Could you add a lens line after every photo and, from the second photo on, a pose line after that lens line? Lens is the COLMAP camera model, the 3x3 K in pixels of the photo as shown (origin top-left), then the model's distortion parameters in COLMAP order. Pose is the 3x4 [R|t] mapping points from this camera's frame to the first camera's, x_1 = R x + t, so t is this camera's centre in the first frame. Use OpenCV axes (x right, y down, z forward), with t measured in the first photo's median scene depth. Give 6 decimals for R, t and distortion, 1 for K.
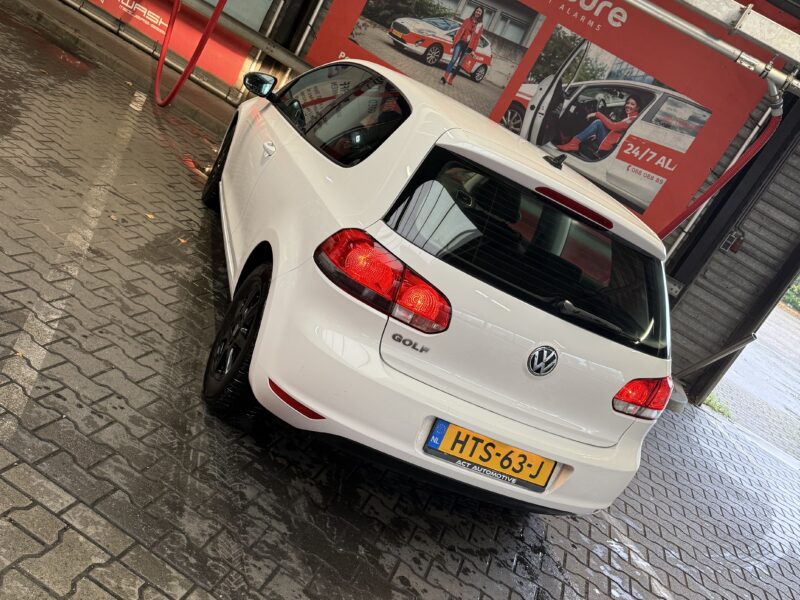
lens RADIAL K [[742.0, 0, 400.0], [0, 742.0, 300.0], [0, 0, 1]] dist [0.134817, -0.265289]
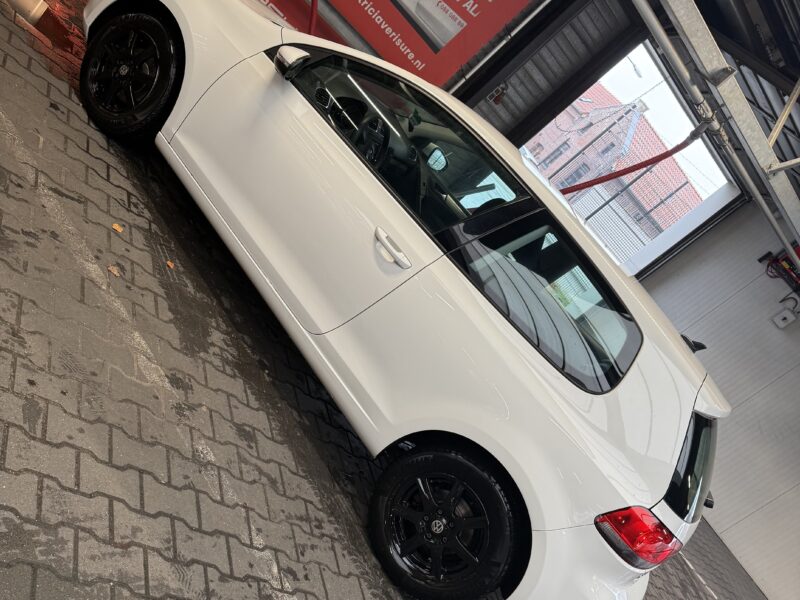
lens RADIAL K [[742.0, 0, 400.0], [0, 742.0, 300.0], [0, 0, 1]] dist [0.134817, -0.265289]
pose [[0.802499, -0.085741, 0.590461, -0.640768], [-0.231595, 0.867266, 0.440697, -0.504598], [-0.549872, -0.490407, 0.676123, 0.390652]]
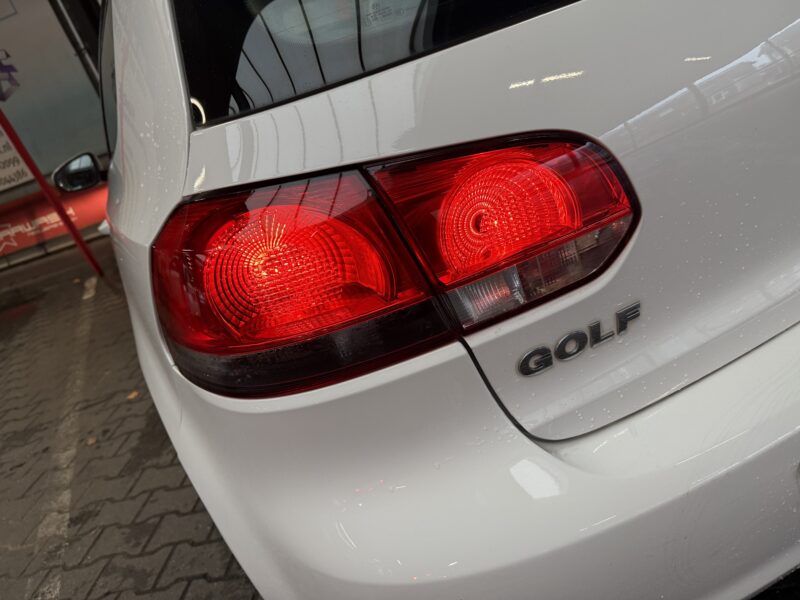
lens RADIAL K [[616.3, 0, 400.0], [0, 616.3, 300.0], [0, 0, 1]] dist [0.047133, -0.124188]
pose [[0.663682, -0.737889, -0.122661, 0.005111], [0.747175, 0.661733, 0.061969, -0.011559], [0.035442, -0.132777, 0.990512, 0.461035]]
